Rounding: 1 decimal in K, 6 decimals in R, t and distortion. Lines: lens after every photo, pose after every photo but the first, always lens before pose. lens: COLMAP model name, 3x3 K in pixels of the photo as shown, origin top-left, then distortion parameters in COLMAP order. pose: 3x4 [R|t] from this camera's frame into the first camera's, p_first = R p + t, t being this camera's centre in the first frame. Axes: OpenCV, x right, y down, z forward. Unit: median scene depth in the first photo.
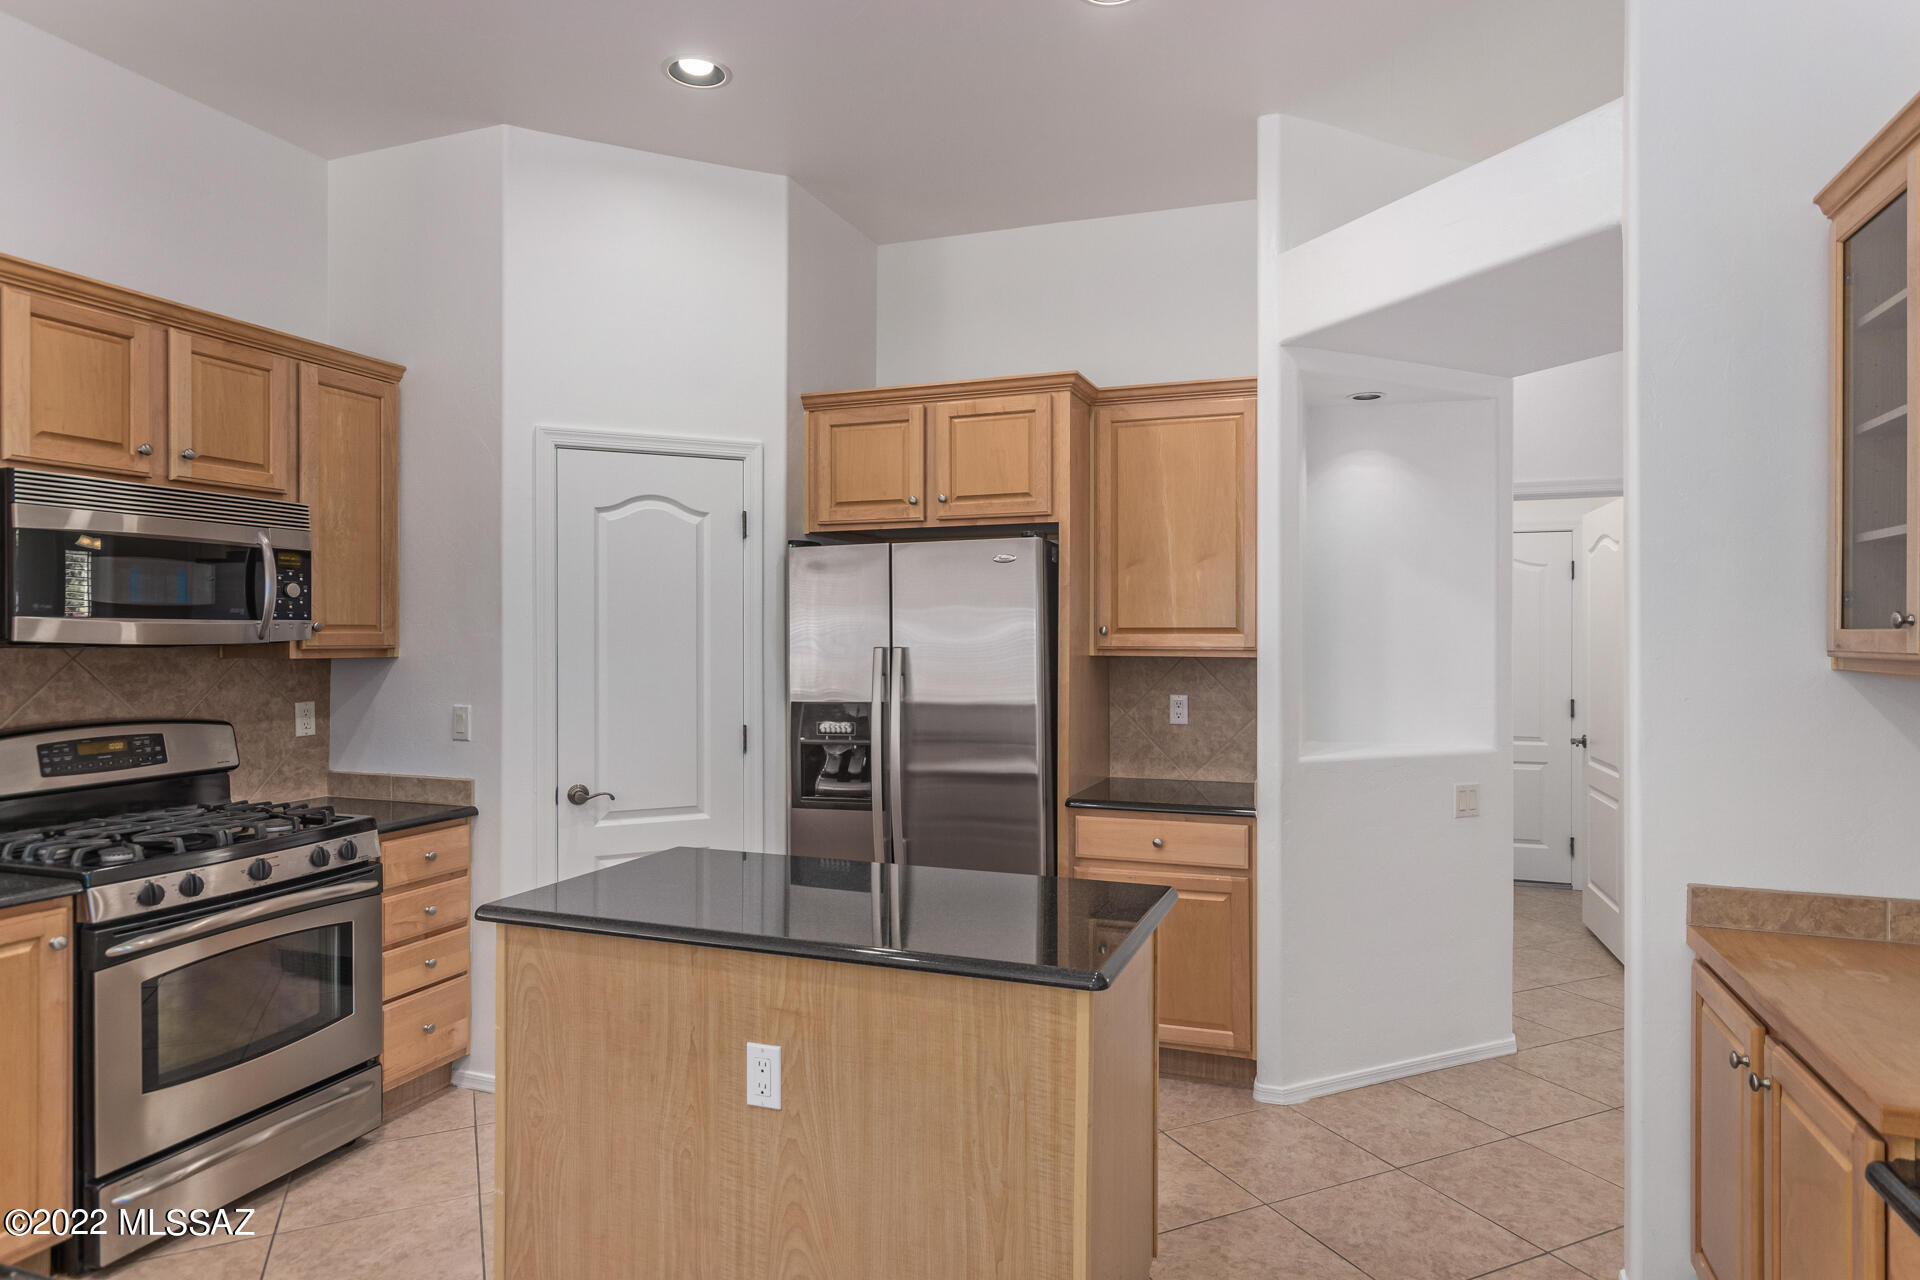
lens RADIAL K [[1106.5, 0, 960.0], [0, 1106.5, 640.0], [0, 0, 1]] dist [0.019266, -0.000592]
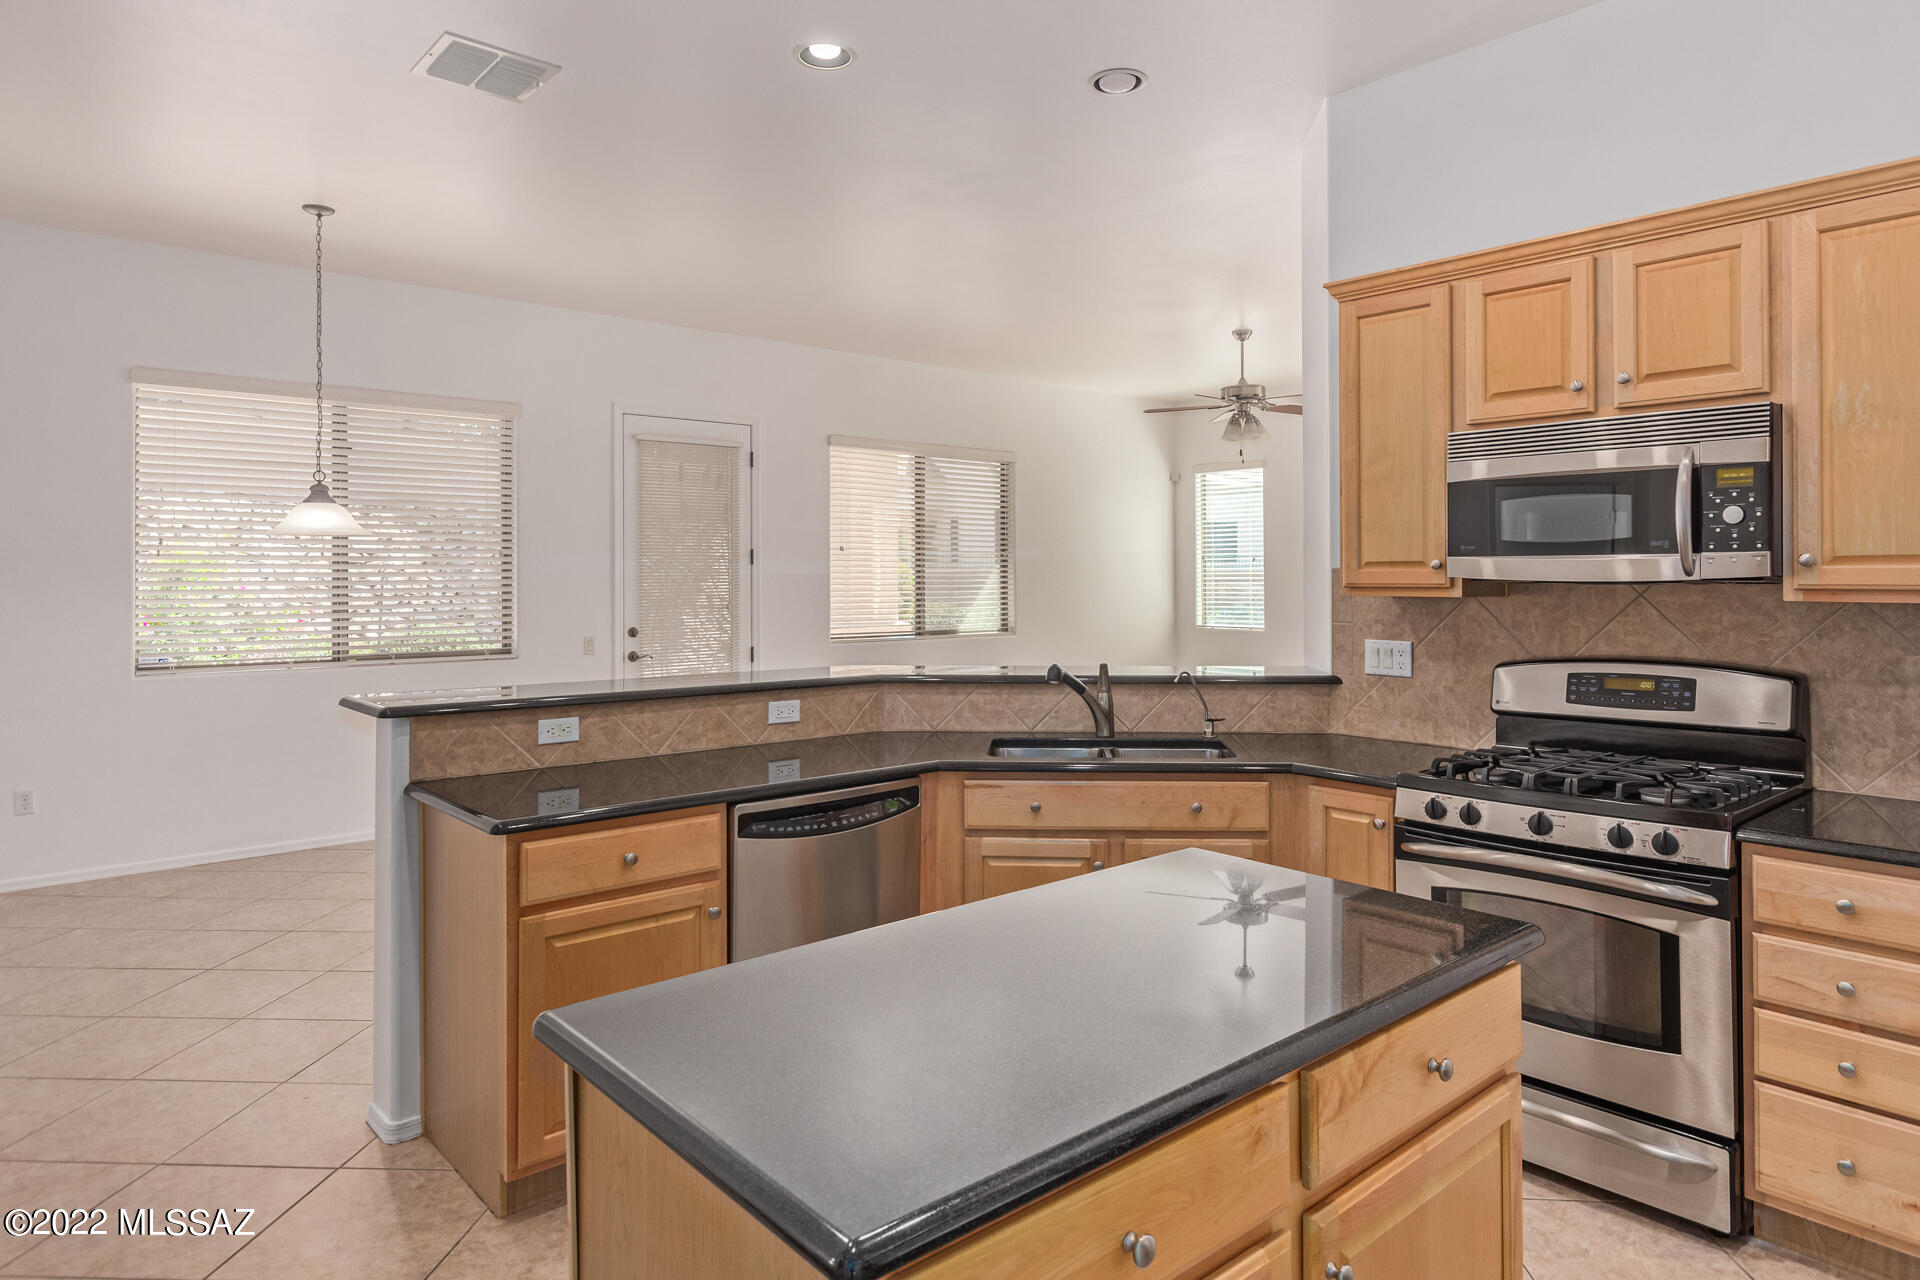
lens RADIAL K [[1106.6, 0, 1007.6], [0, 1106.6, 582.0], [0, 0, 1]] dist [0.001288, 0.000325]
pose [[-0.443204, 0.002449, -0.896417, 0.368057], [-0.002942, 0.999987, 0.004187, 0.002264], [0.896416, 0.004493, -0.443191, 0.945687]]
